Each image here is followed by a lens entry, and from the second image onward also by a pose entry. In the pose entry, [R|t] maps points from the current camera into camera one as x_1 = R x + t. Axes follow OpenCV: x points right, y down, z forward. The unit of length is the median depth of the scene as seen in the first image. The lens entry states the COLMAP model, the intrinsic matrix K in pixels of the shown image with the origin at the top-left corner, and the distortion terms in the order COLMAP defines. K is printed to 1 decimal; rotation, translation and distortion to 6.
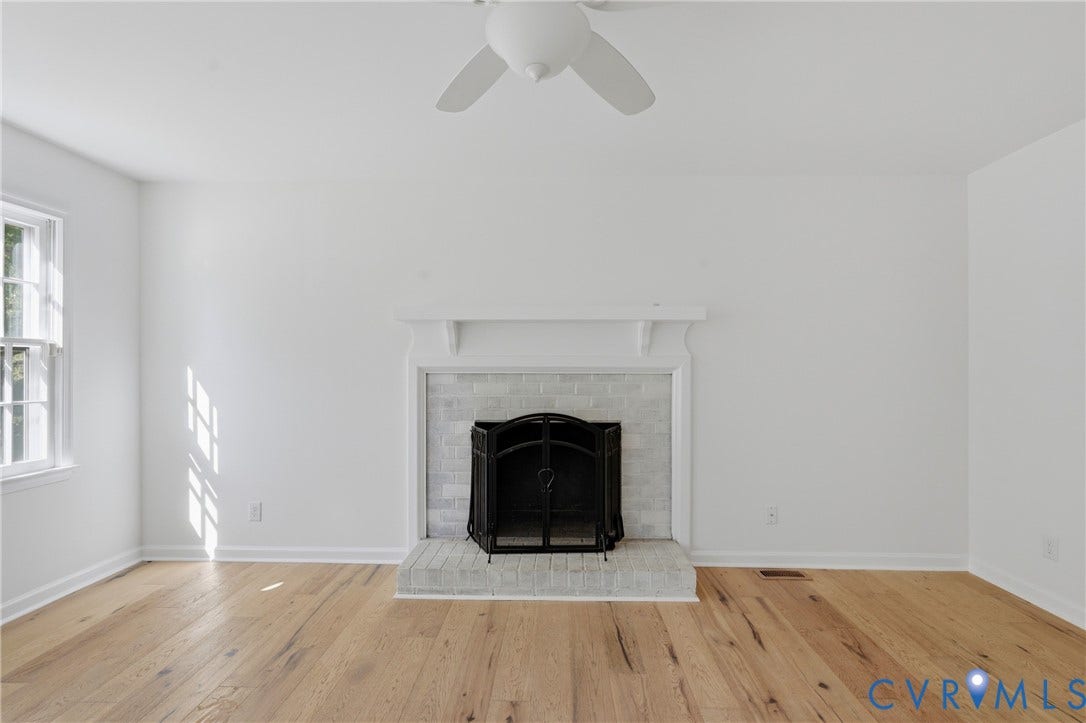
lens RADIAL K [[508.0, 0, 537.6], [0, 508.0, 358.1], [0, 0, 1]] dist [0.002923, 0.001530]
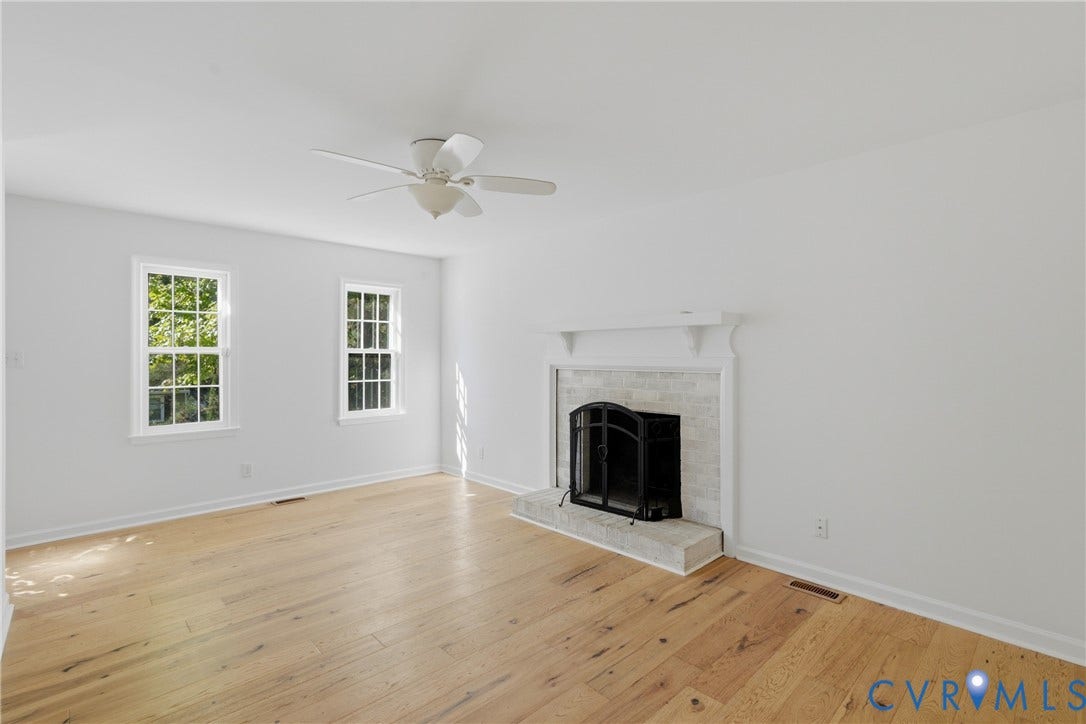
lens RADIAL K [[508.0, 0, 539.0], [0, 508.0, 338.3], [0, 0, 1]] dist [0.002923, 0.001530]
pose [[0.707433, -0.026300, -0.706291, 0.776955], [0.008188, 0.999545, -0.029019, -0.015545], [0.706733, 0.014746, 0.707327, -0.029320]]
